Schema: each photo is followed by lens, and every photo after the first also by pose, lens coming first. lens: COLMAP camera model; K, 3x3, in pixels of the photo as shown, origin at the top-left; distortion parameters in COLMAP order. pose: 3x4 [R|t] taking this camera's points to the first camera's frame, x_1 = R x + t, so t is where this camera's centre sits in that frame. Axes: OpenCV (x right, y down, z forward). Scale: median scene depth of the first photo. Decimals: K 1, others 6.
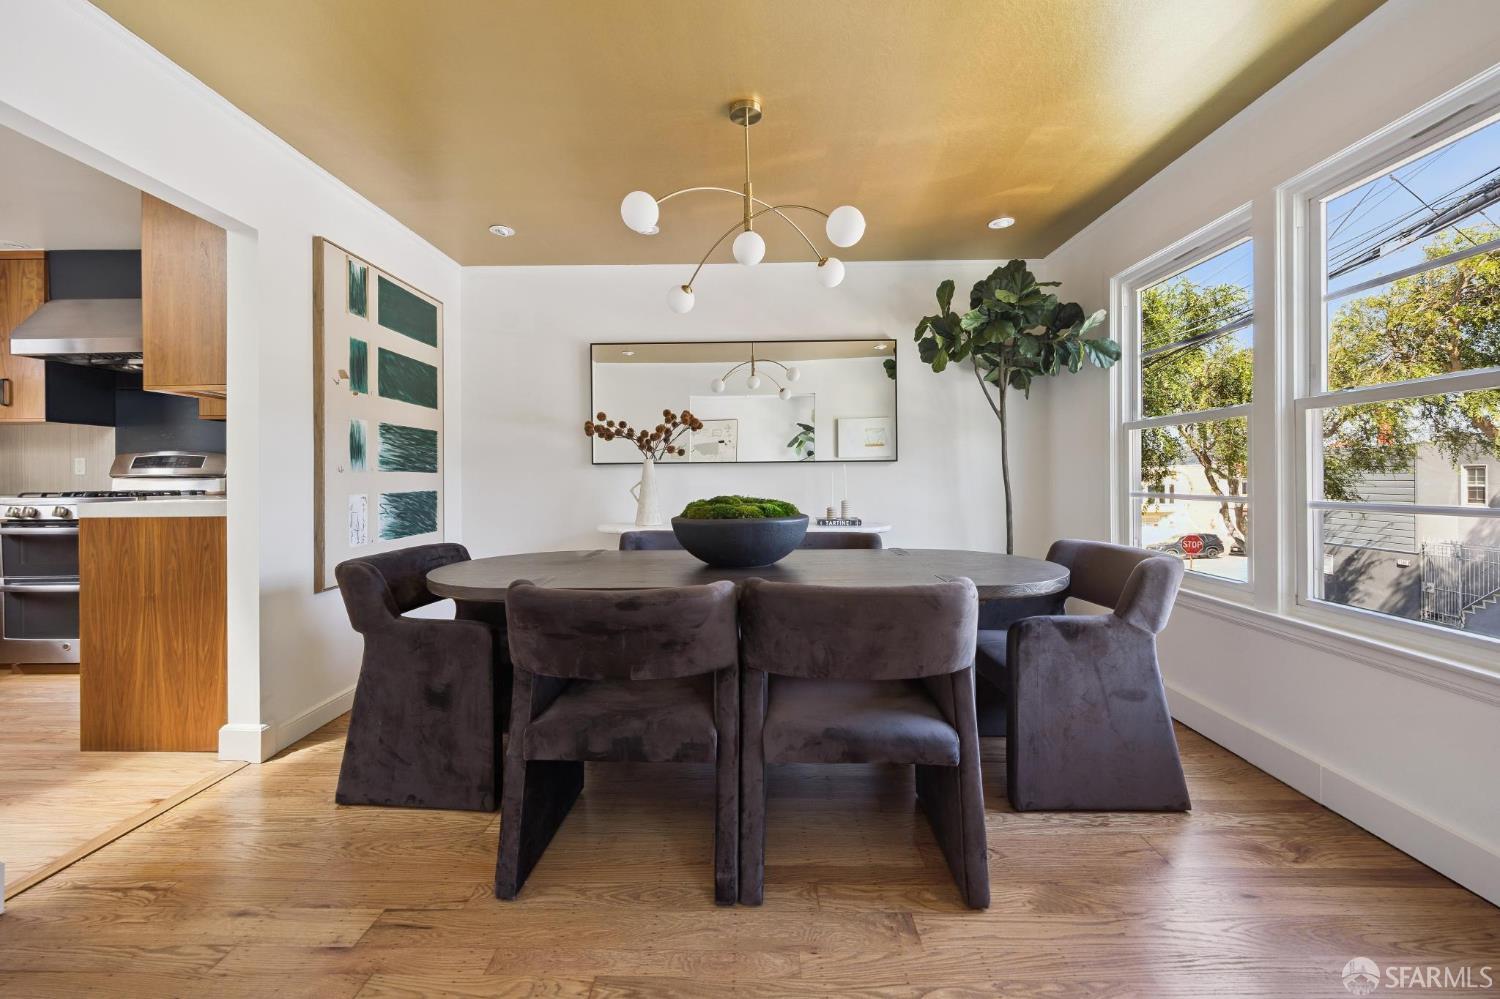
lens RADIAL K [[633.5, 0, 750.9], [0, 633.5, 485.9], [0, 0, 1]] dist [-0.000417, 0.000016]
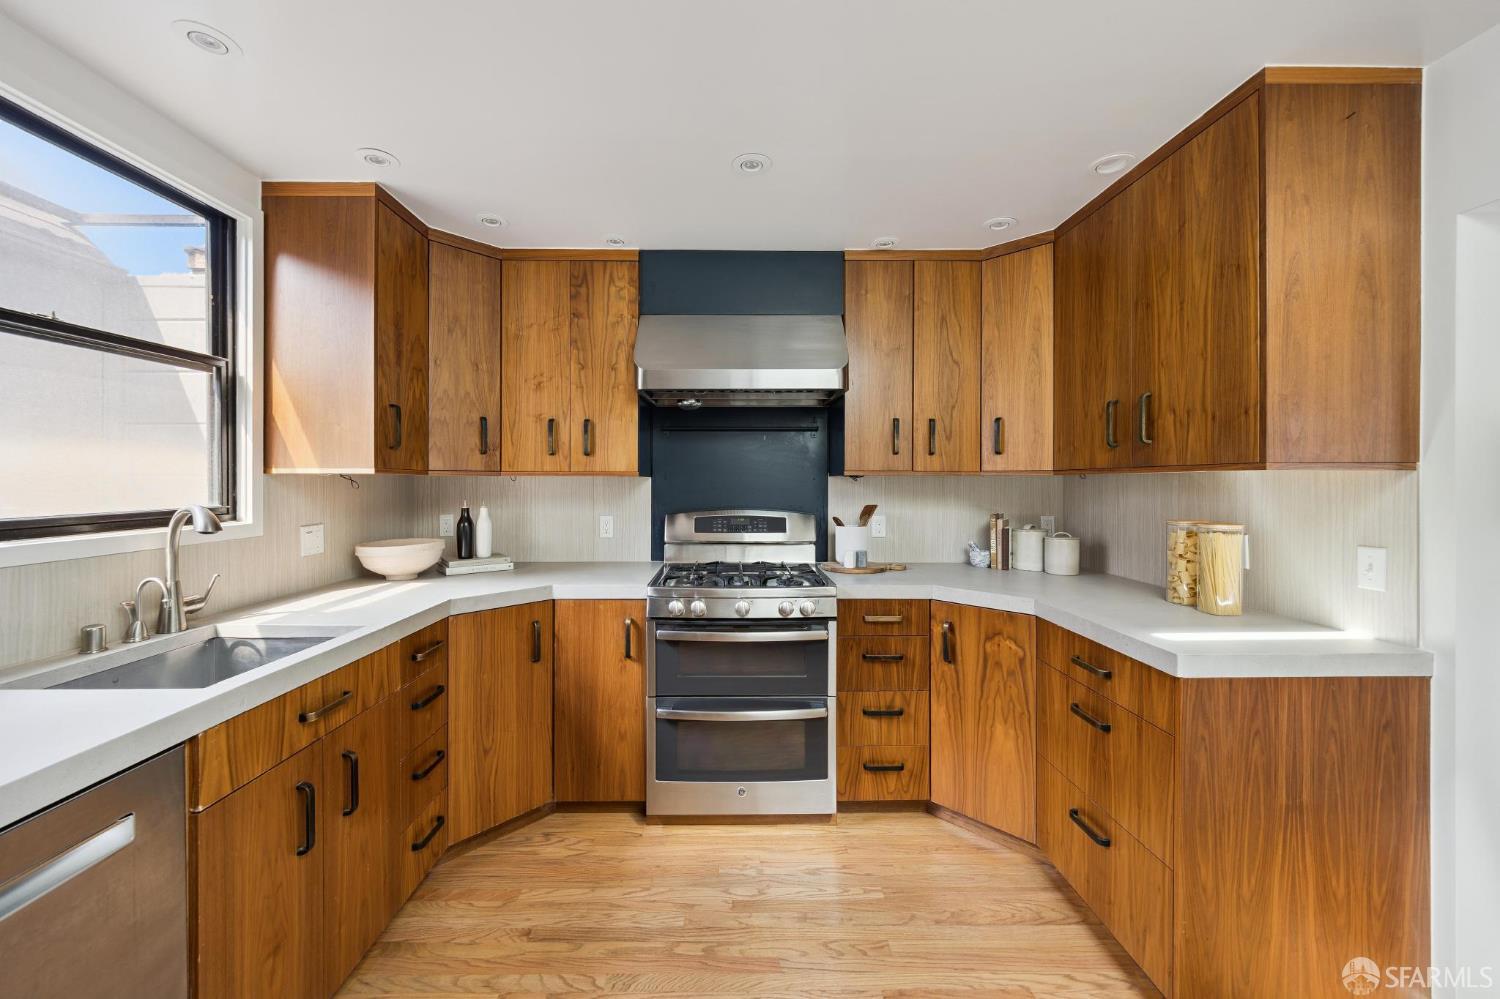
lens RADIAL K [[595.0, 0, 735.1], [0, 595.0, 489.3], [0, 0, 1]] dist [0.000254, 0.000026]
pose [[0.999825, 0.005692, 0.017825, -1.146304], [-0.005725, 0.999982, 0.001814, -0.100222], [-0.017815, -0.001915, 0.999839, 0.326498]]
